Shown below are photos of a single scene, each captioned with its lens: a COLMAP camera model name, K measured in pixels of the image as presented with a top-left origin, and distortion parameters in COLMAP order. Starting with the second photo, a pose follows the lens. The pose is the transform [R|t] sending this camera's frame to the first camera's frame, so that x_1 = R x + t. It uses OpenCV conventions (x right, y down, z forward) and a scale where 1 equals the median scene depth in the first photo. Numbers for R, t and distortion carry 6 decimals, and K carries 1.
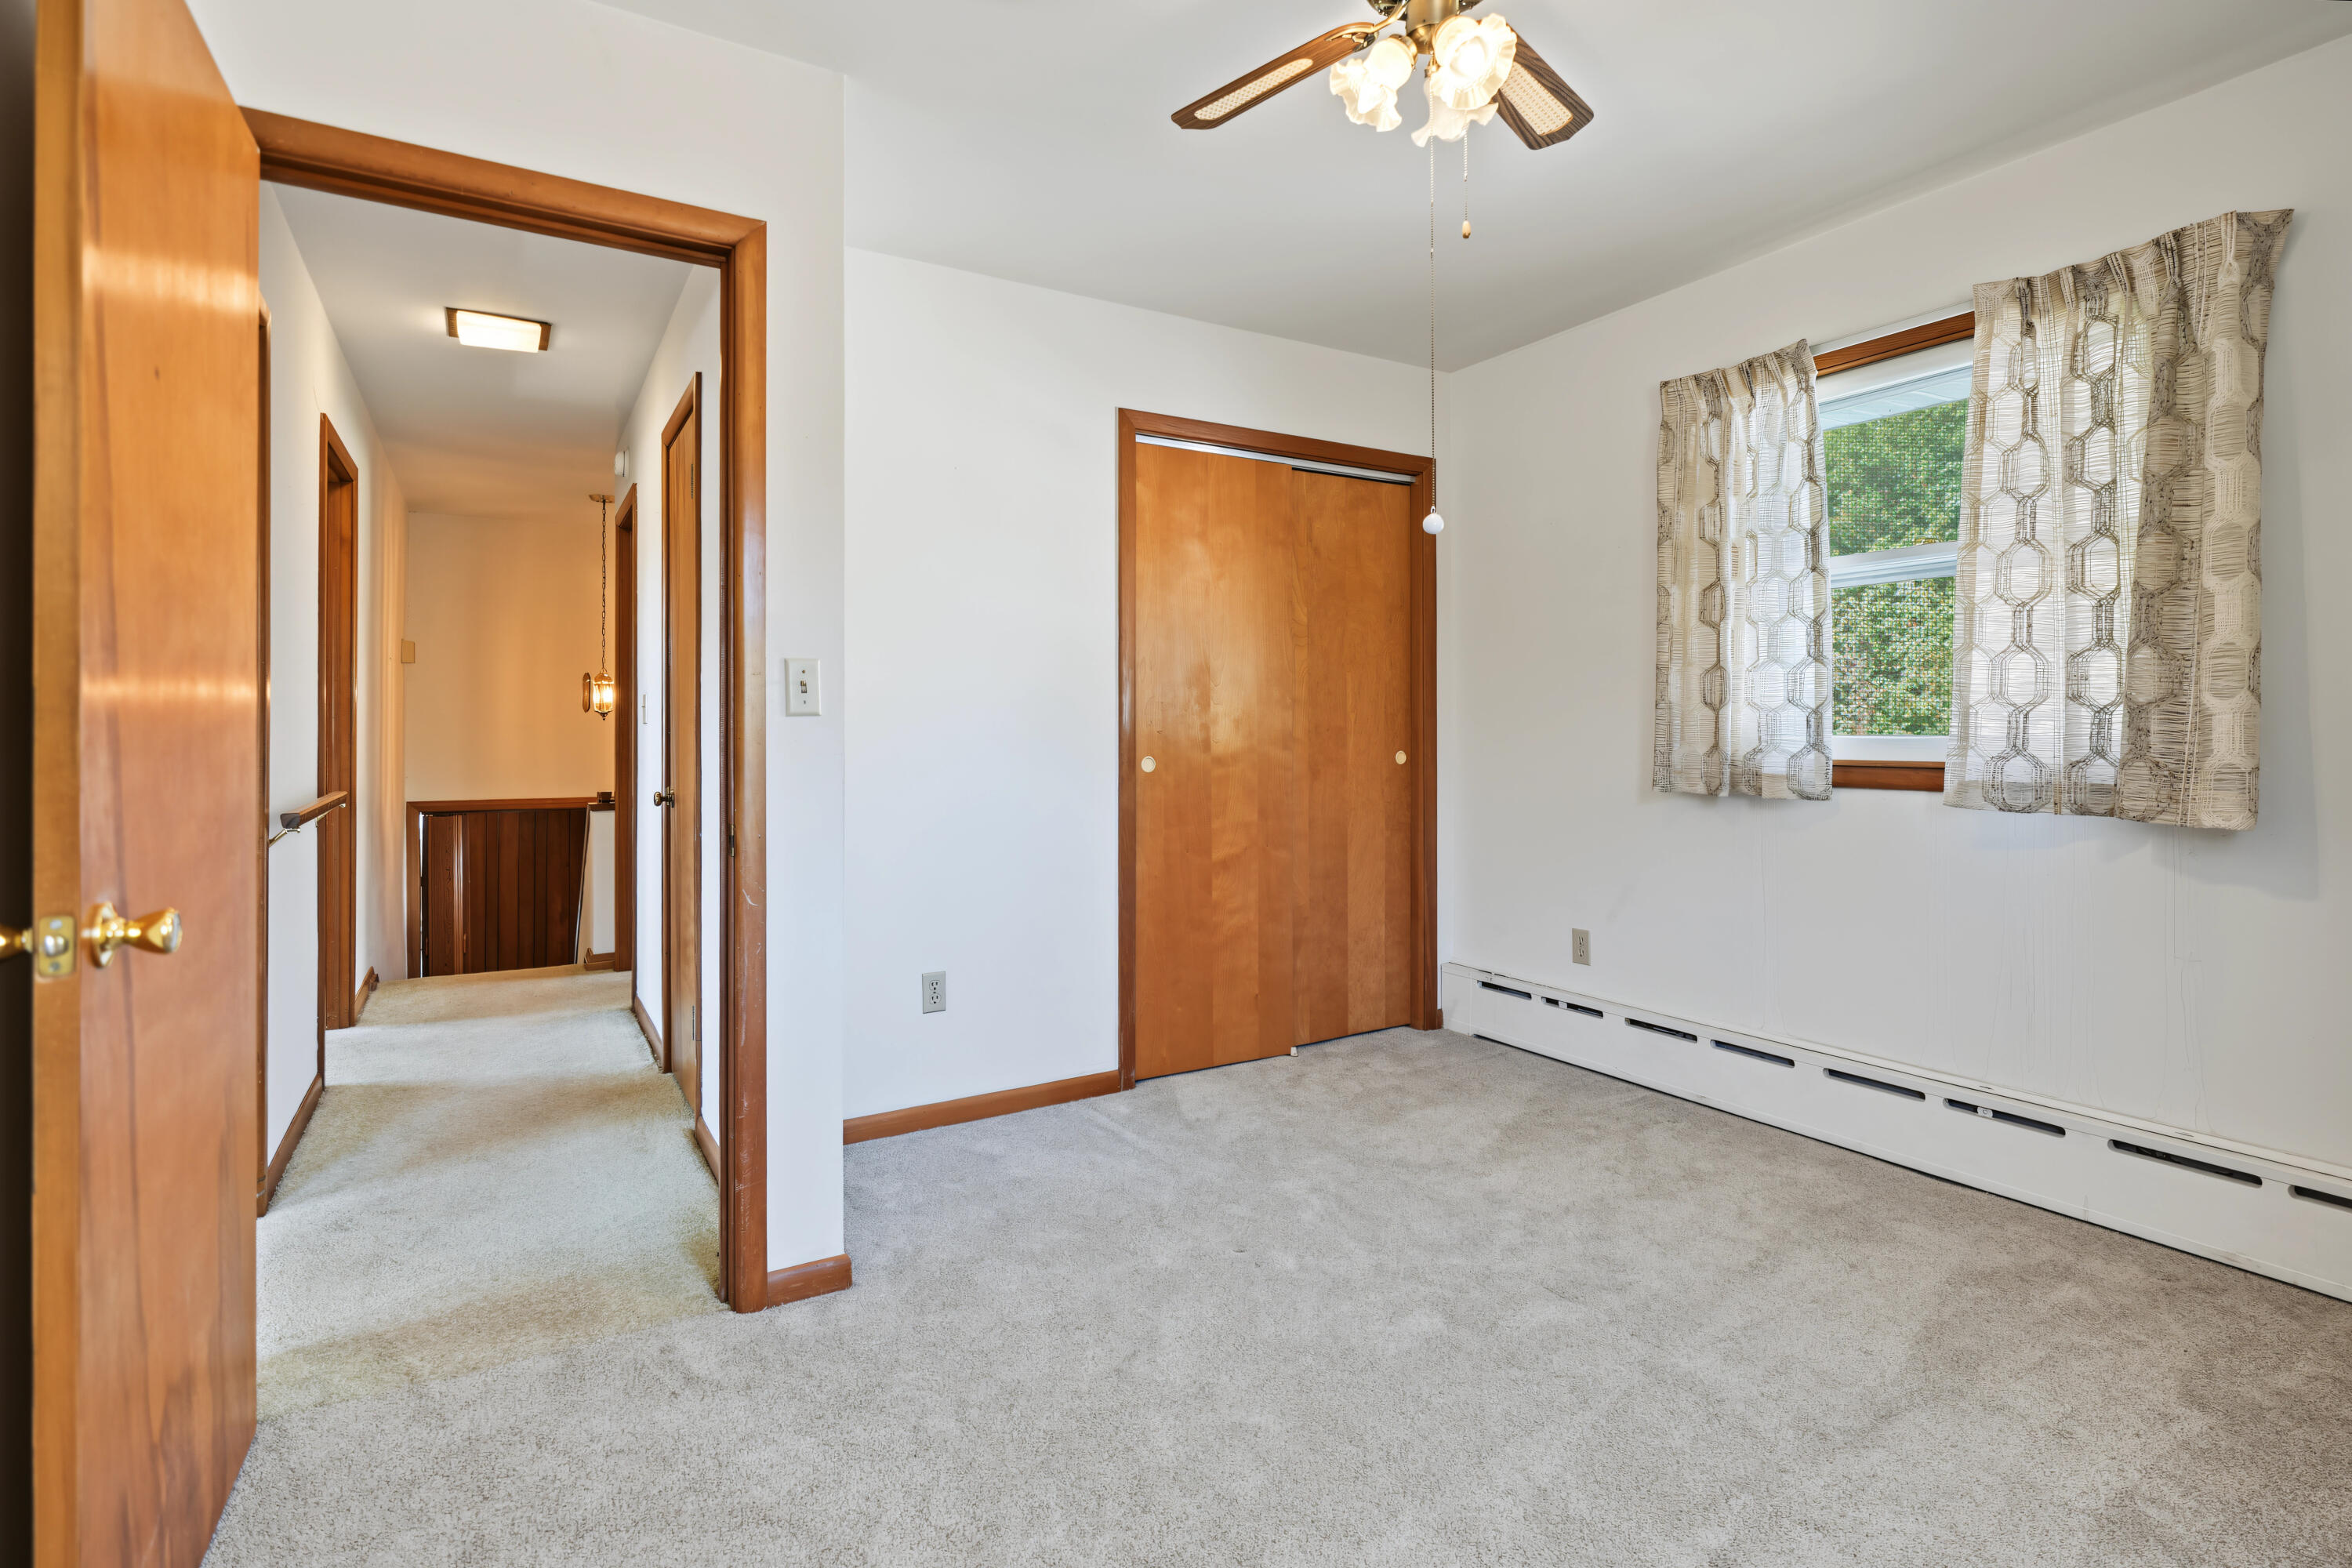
lens RADIAL K [[1120.4, 0, 1176.0], [0, 1120.4, 730.5], [0, 0, 1]] dist [-0.000059, 0.000309]
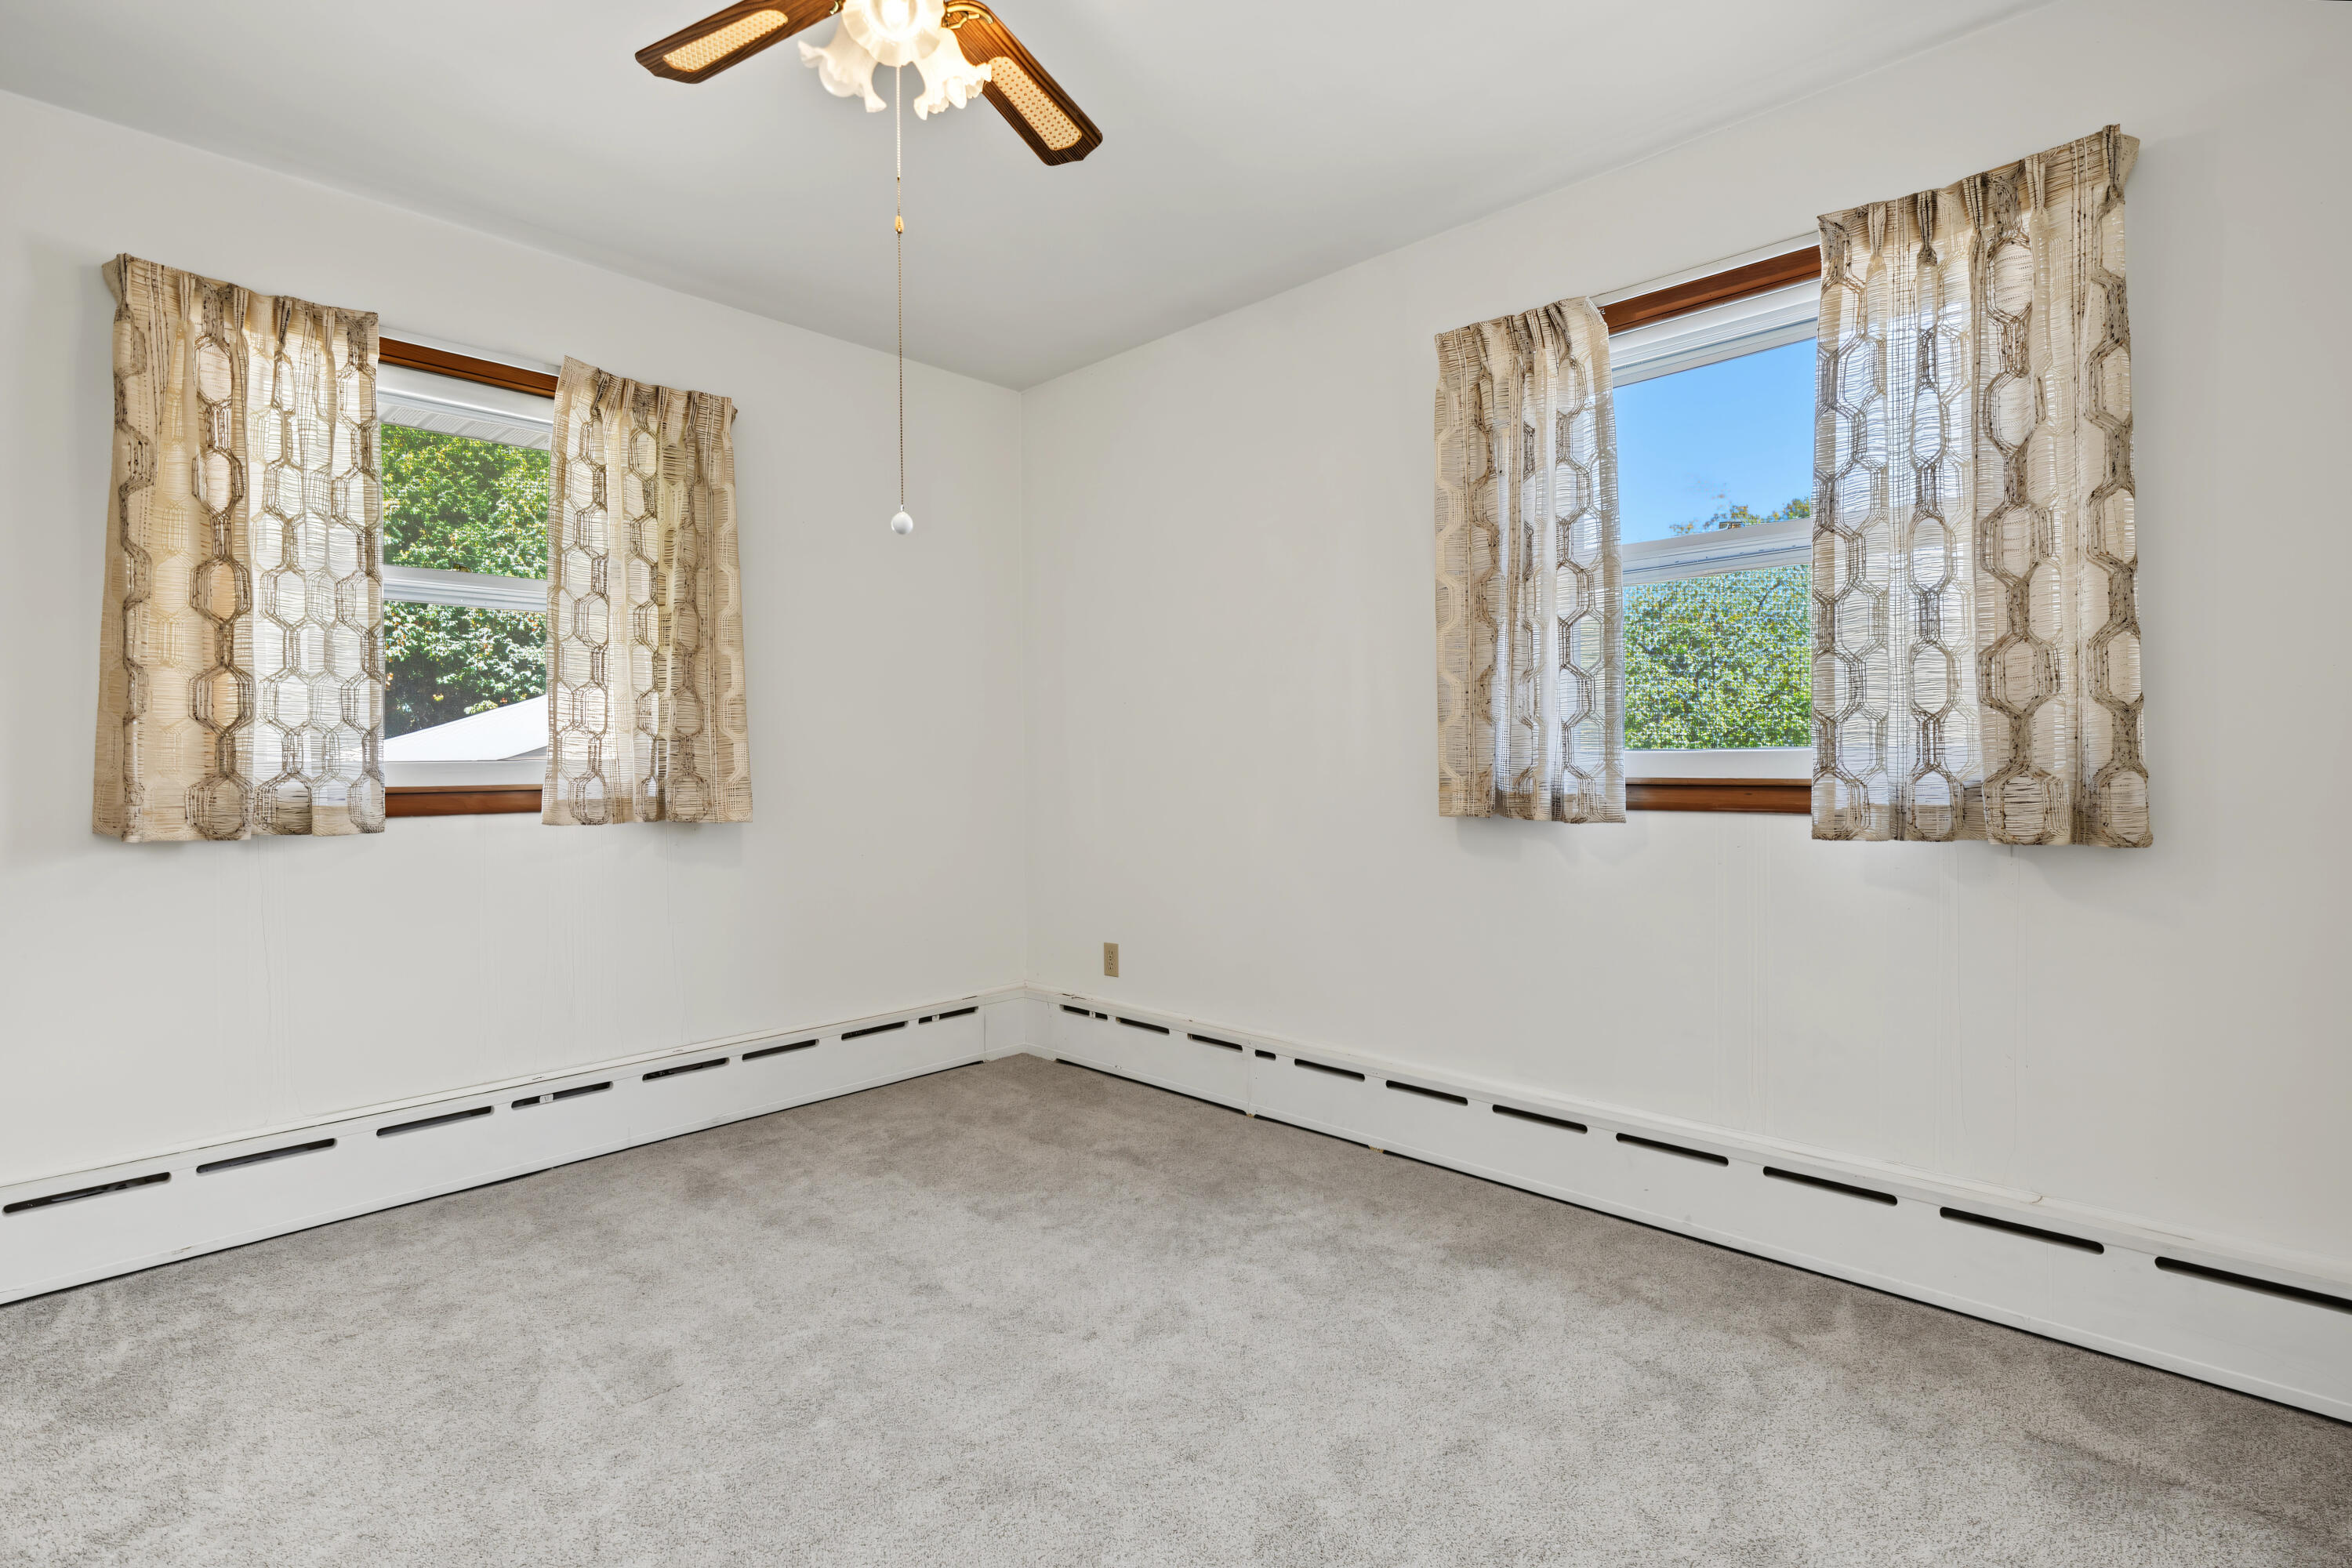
lens RADIAL K [[1098.4, 0, 1177.5], [0, 1098.4, 757.7], [0, 0, 1]] dist [0.000221, 0.000175]
pose [[-0.259585, -0.004214, 0.965711, -0.501013], [-0.001426, 0.999991, 0.003980, -0.002569], [-0.965719, -0.000344, -0.259588, 0.691501]]
